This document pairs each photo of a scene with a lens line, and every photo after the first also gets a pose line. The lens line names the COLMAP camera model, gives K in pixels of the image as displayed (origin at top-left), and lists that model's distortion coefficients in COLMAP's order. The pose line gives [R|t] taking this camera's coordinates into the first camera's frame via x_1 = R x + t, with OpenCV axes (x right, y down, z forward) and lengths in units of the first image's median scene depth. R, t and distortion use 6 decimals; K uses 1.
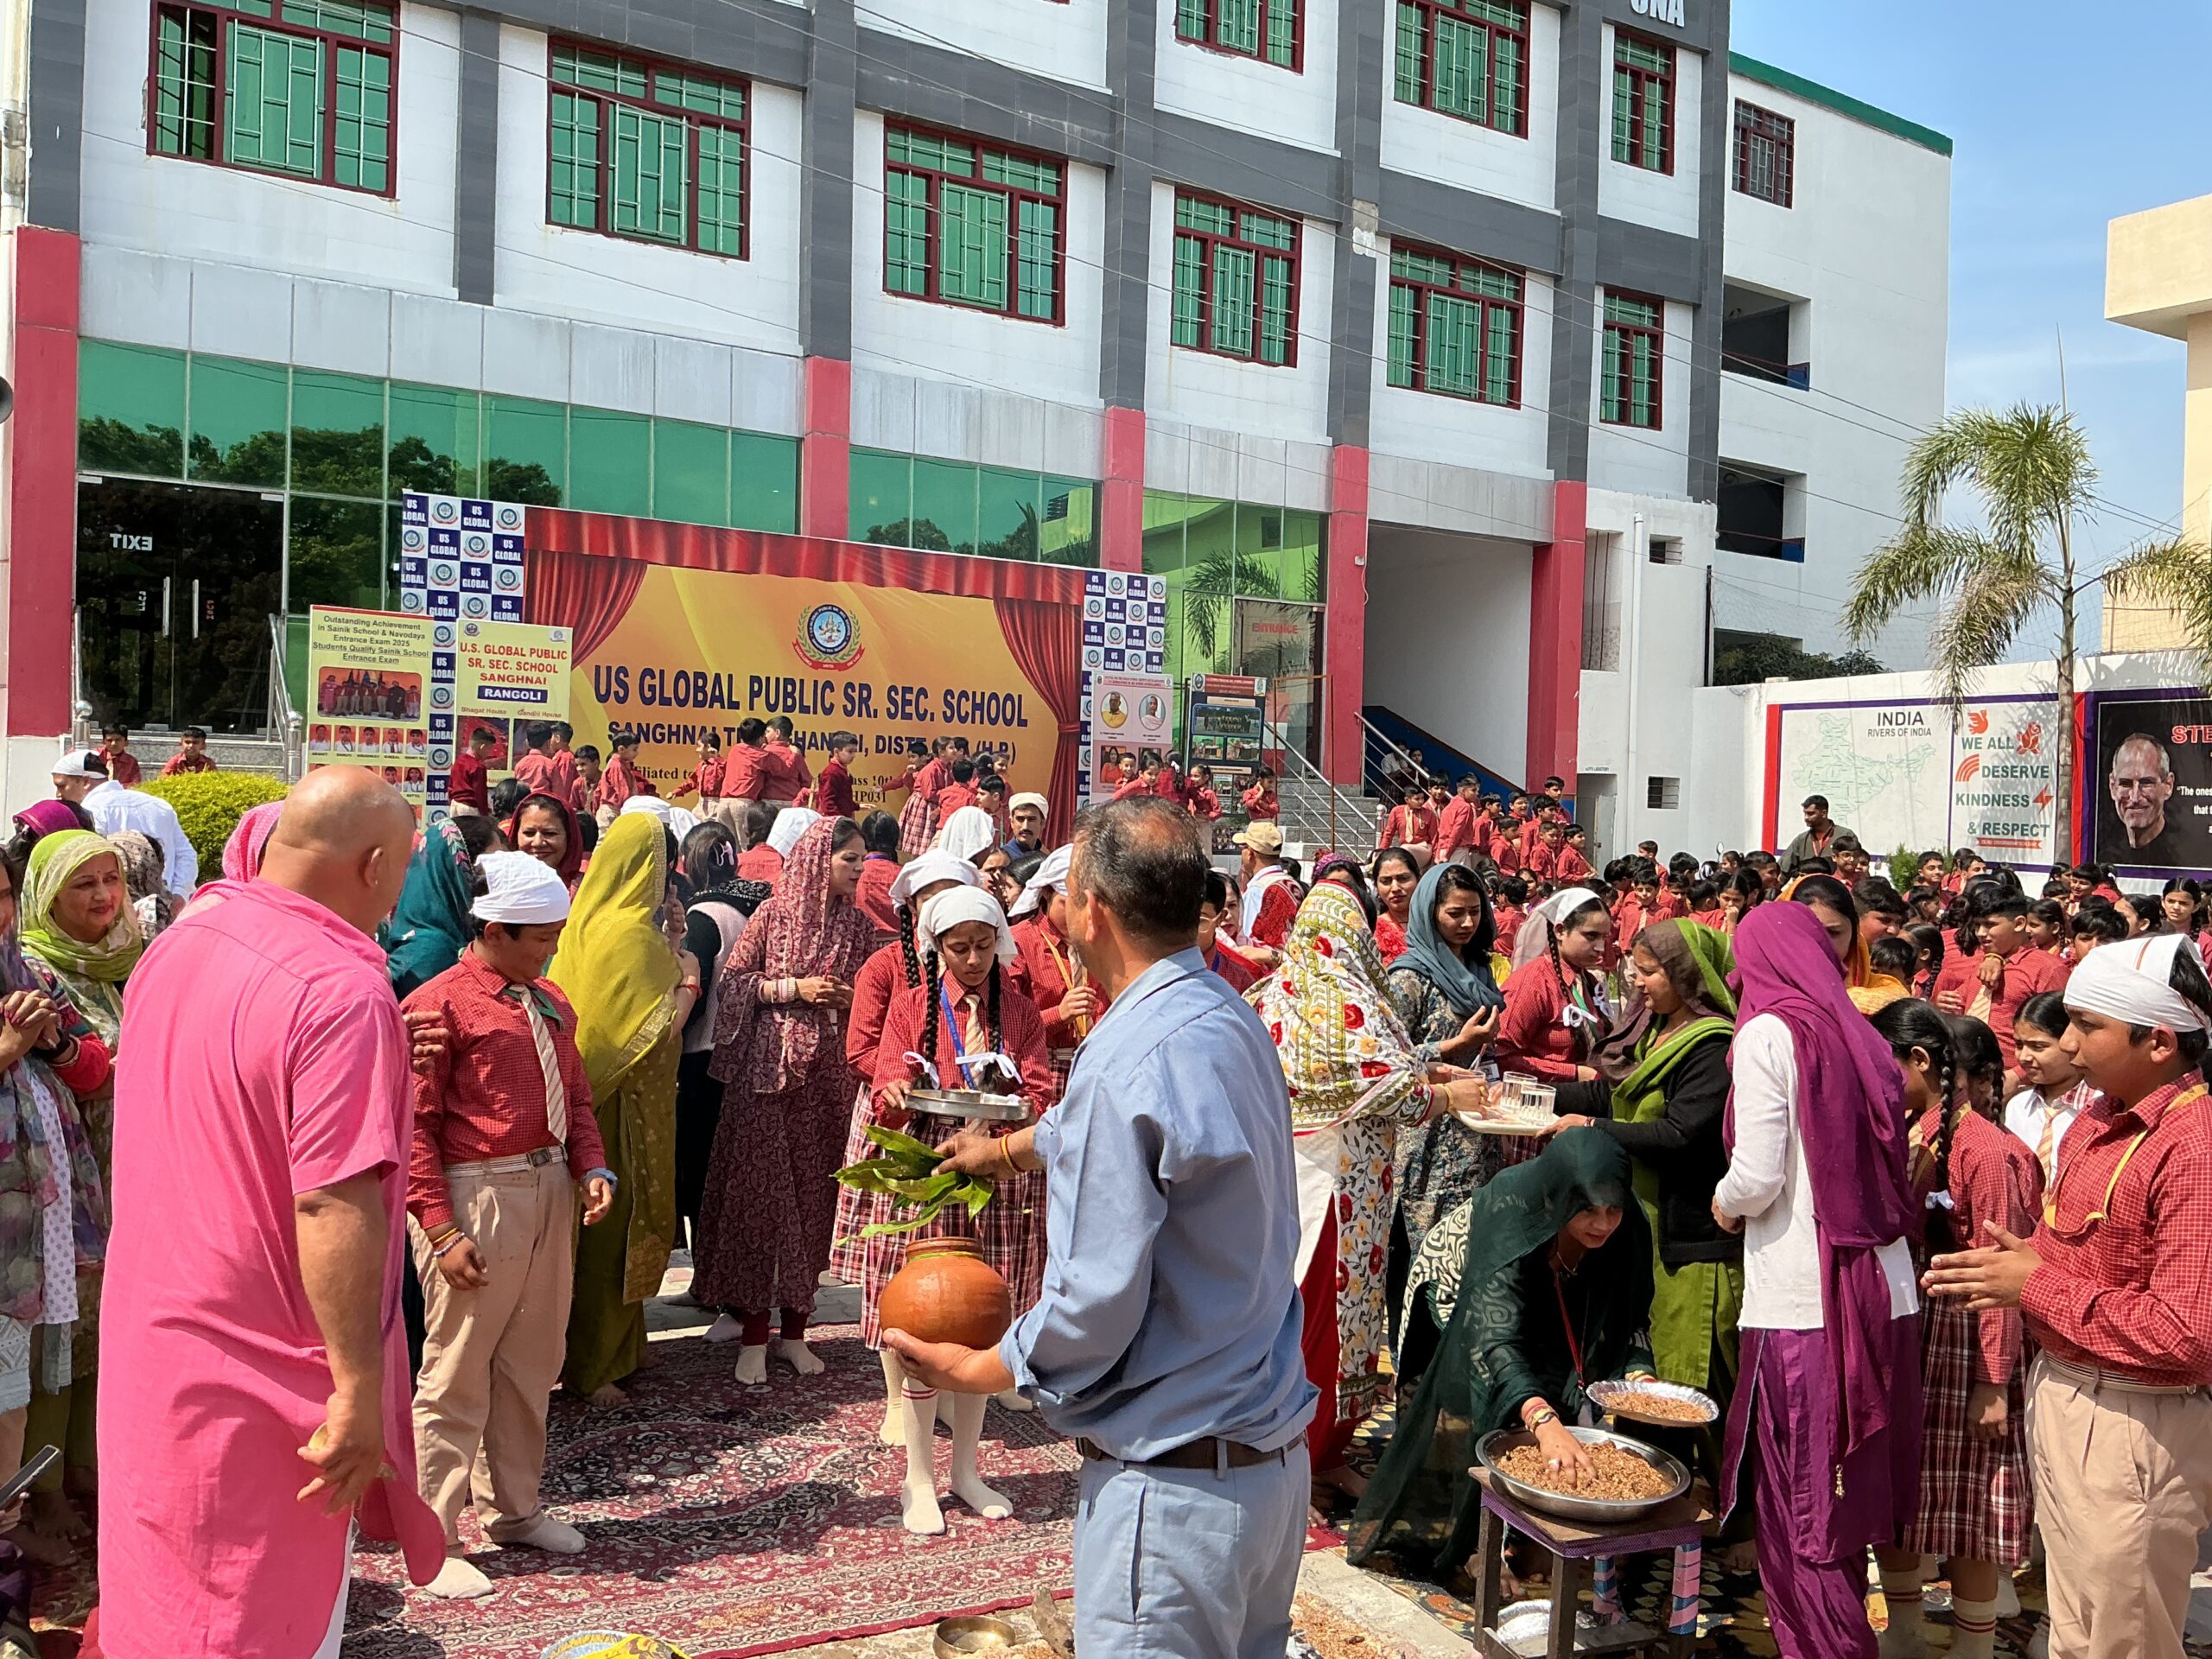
lens RADIAL K [[1828.7, 0, 1107.8], [0, 1828.7, 824.9], [0, 0, 1]] dist [0.129363, -0.281844]
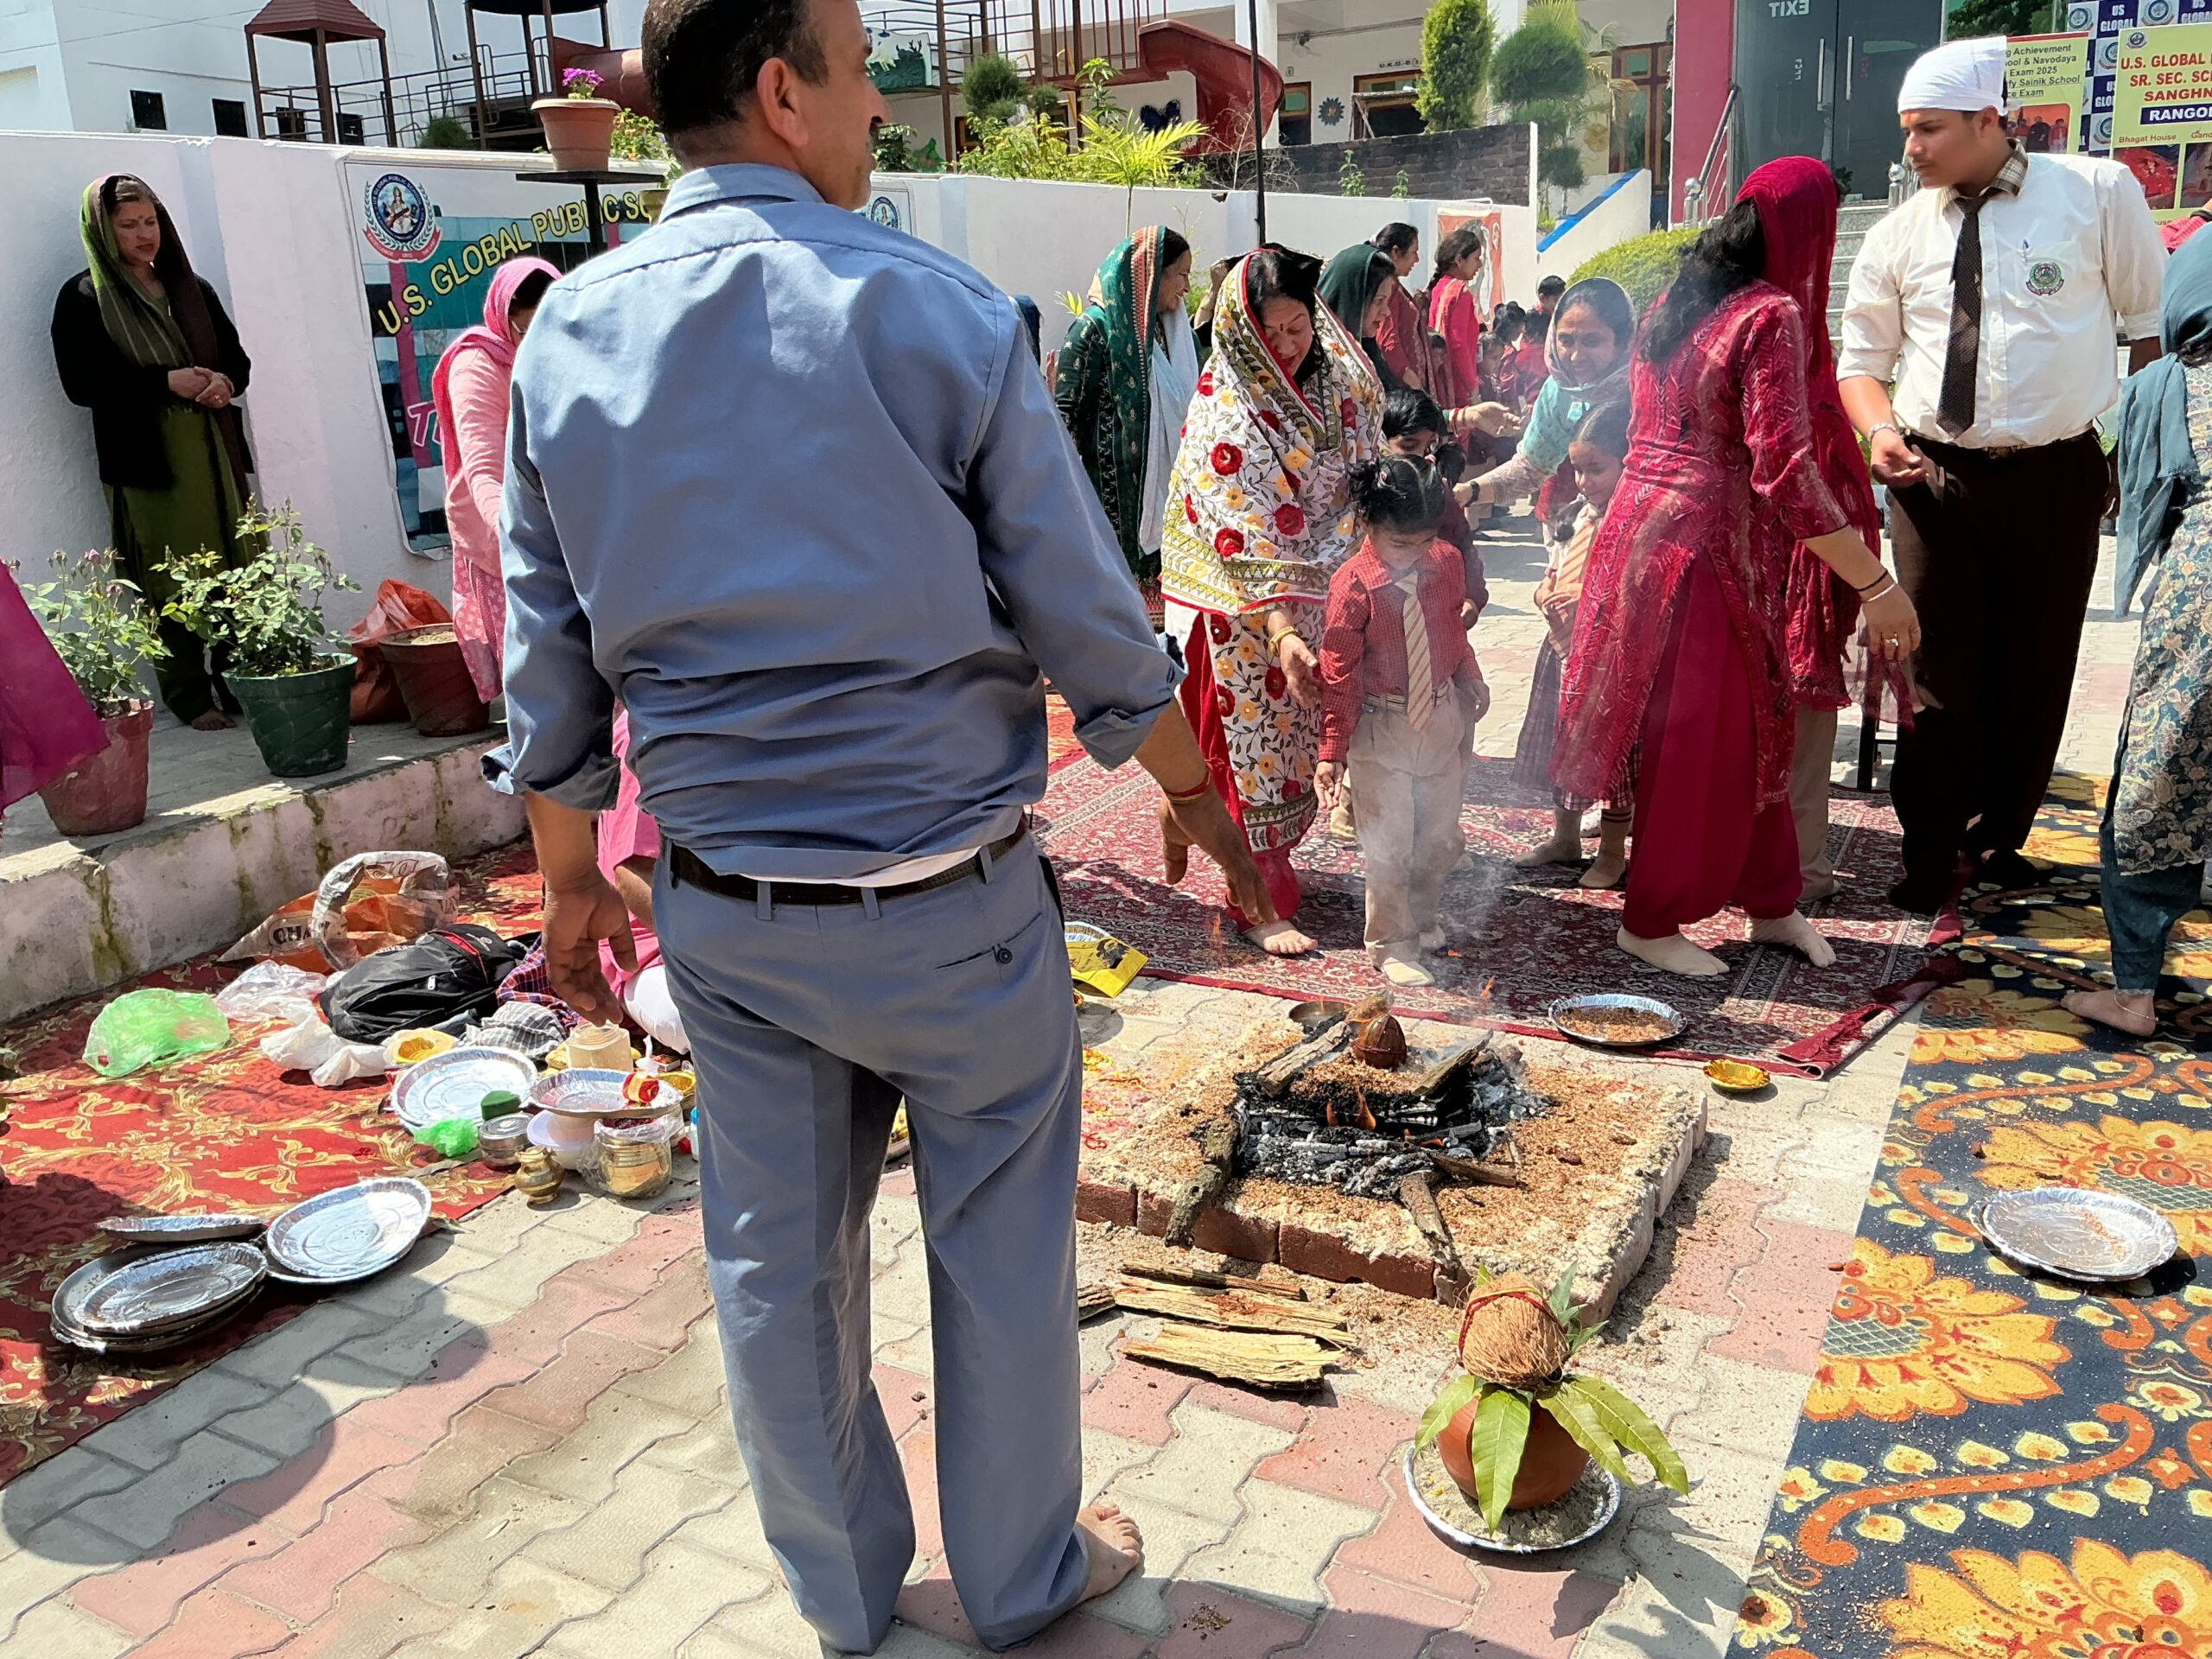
lens RADIAL K [[1828.7, 0, 1107.8], [0, 1828.7, 824.9], [0, 0, 1]] dist [0.129363, -0.281844]
pose [[0.543036, 0.160053, -0.824315, 0.129747], [0.054916, 0.972796, 0.225060, 0.023468], [0.837912, -0.167484, 0.519473, 0.085327]]
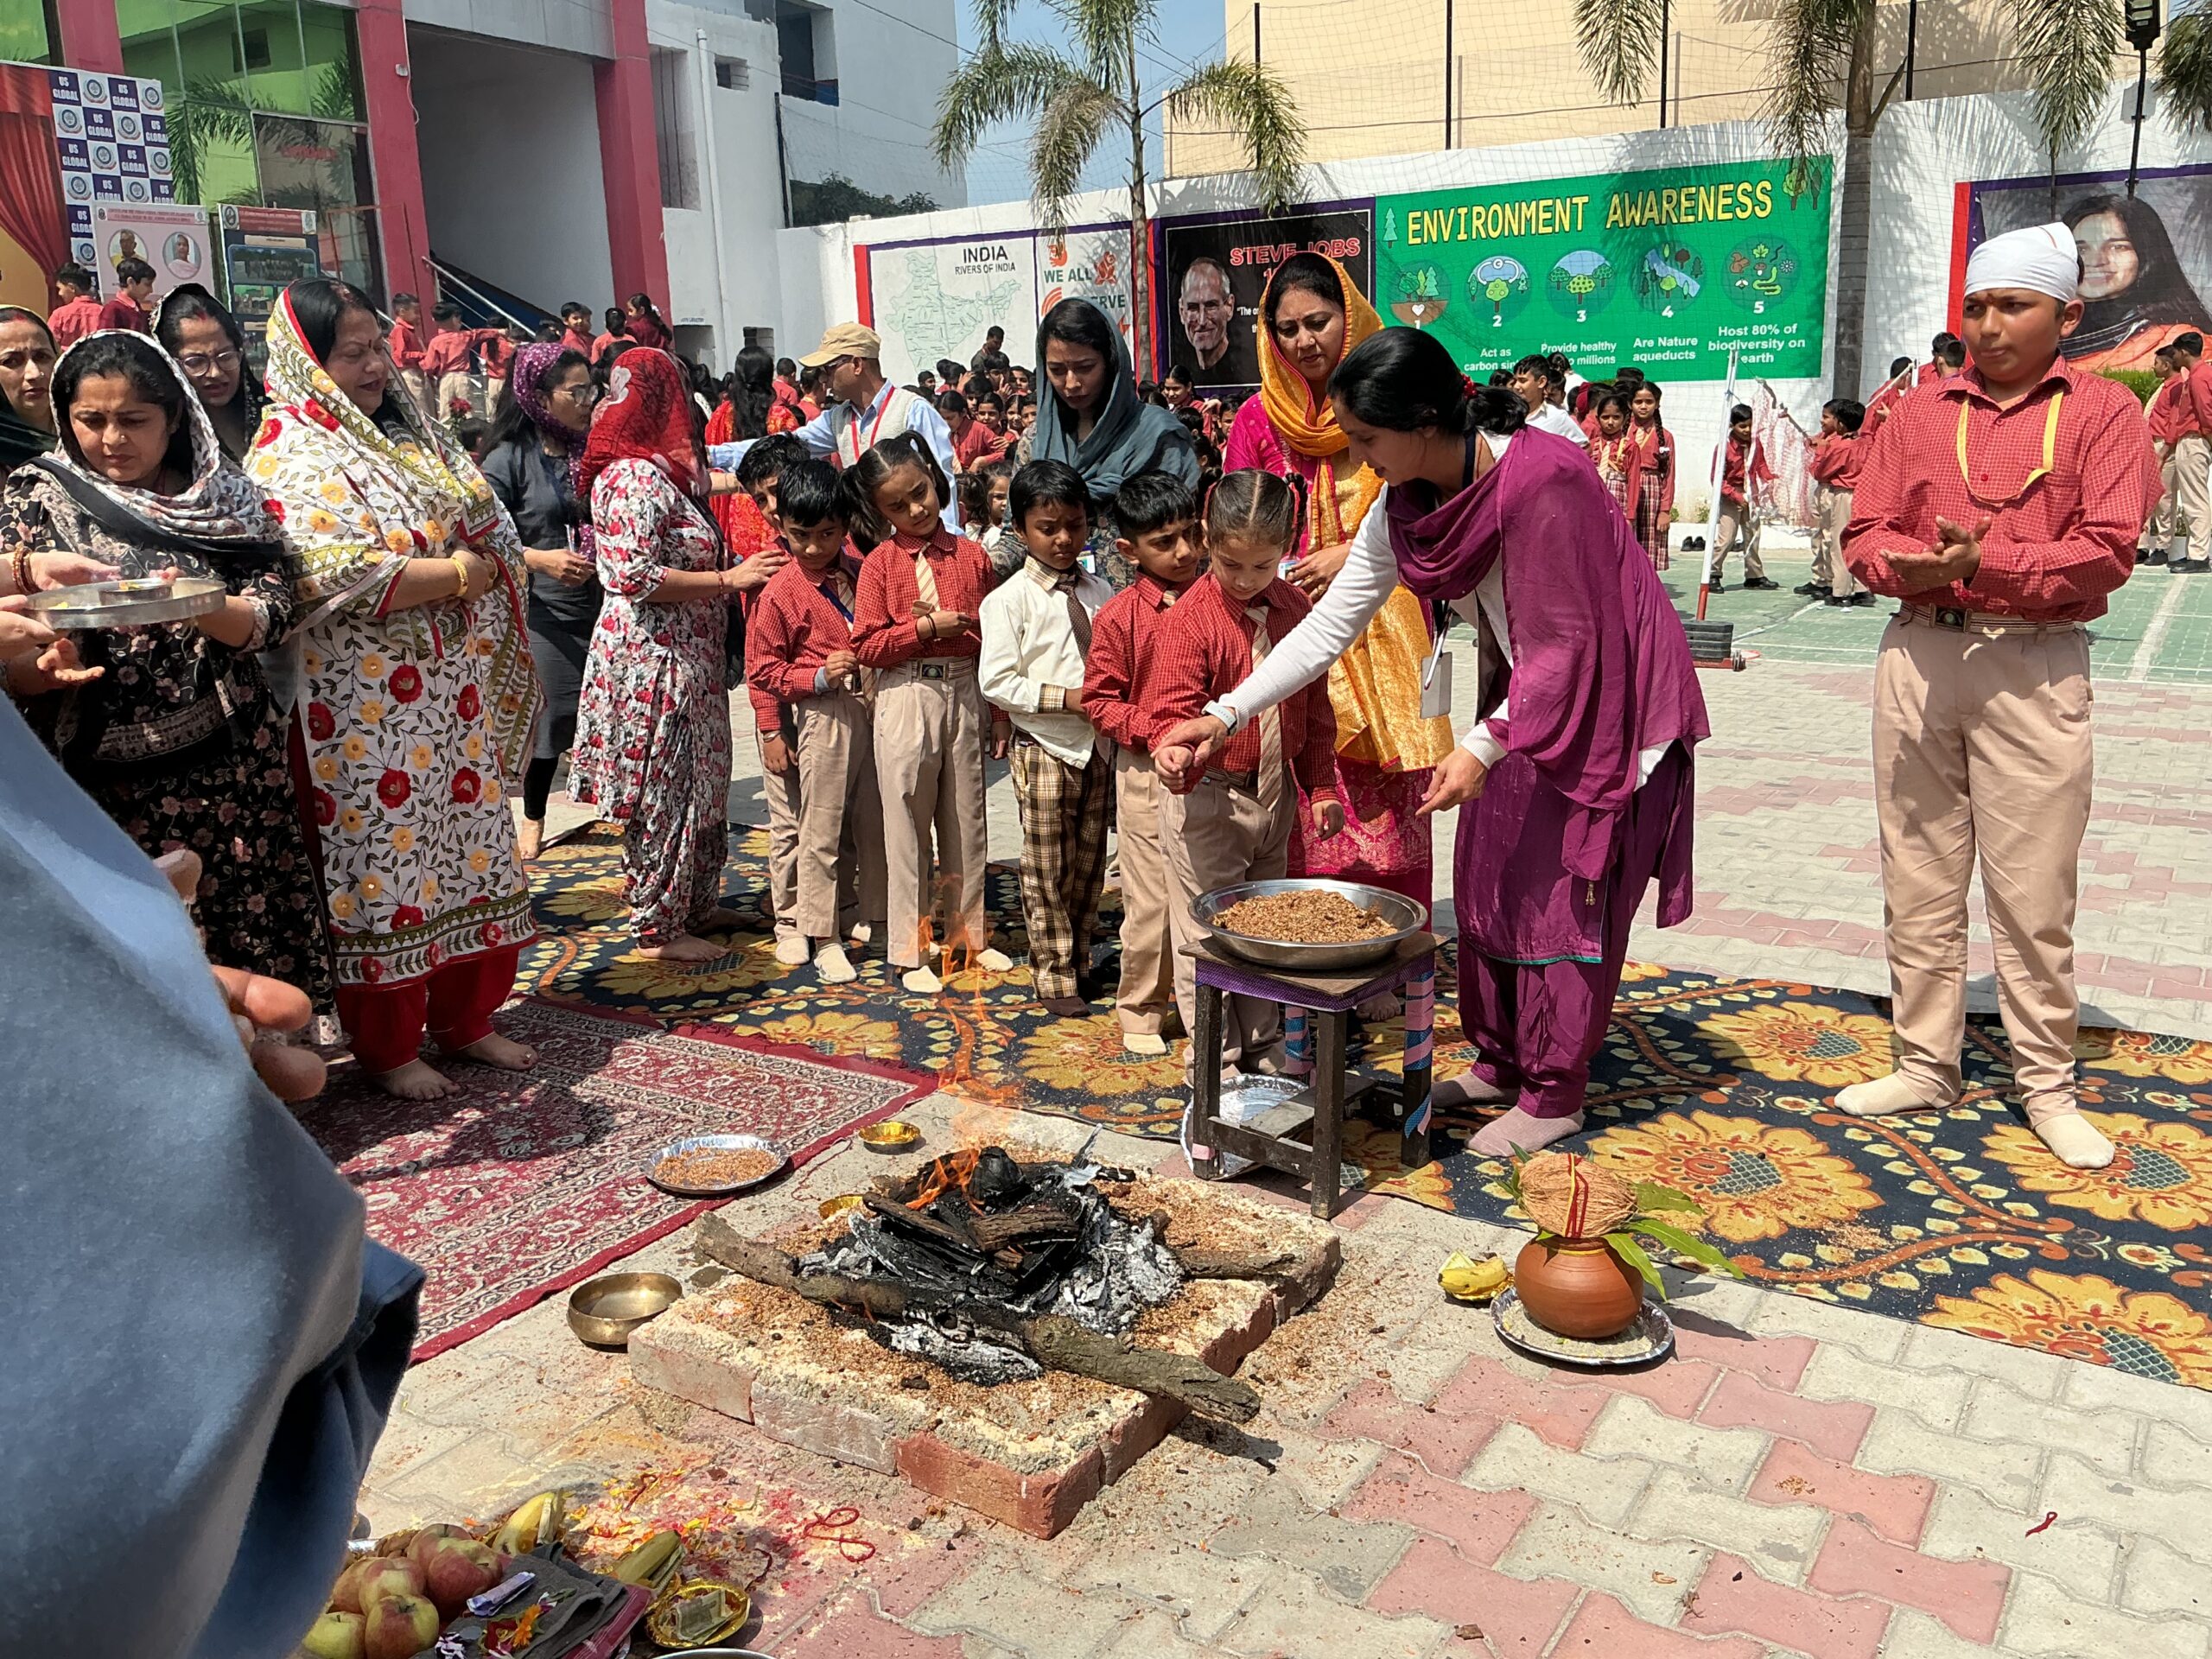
lens RADIAL K [[1826.5, 0, 1108.4], [0, 1826.5, 832.1], [0, 0, 1]] dist [0.108653, -0.211490]
pose [[0.866943, -0.168712, 0.468985, -0.043994], [0.062388, 0.970299, 0.233726, 0.020208], [-0.494488, -0.173369, 0.851719, 0.064105]]
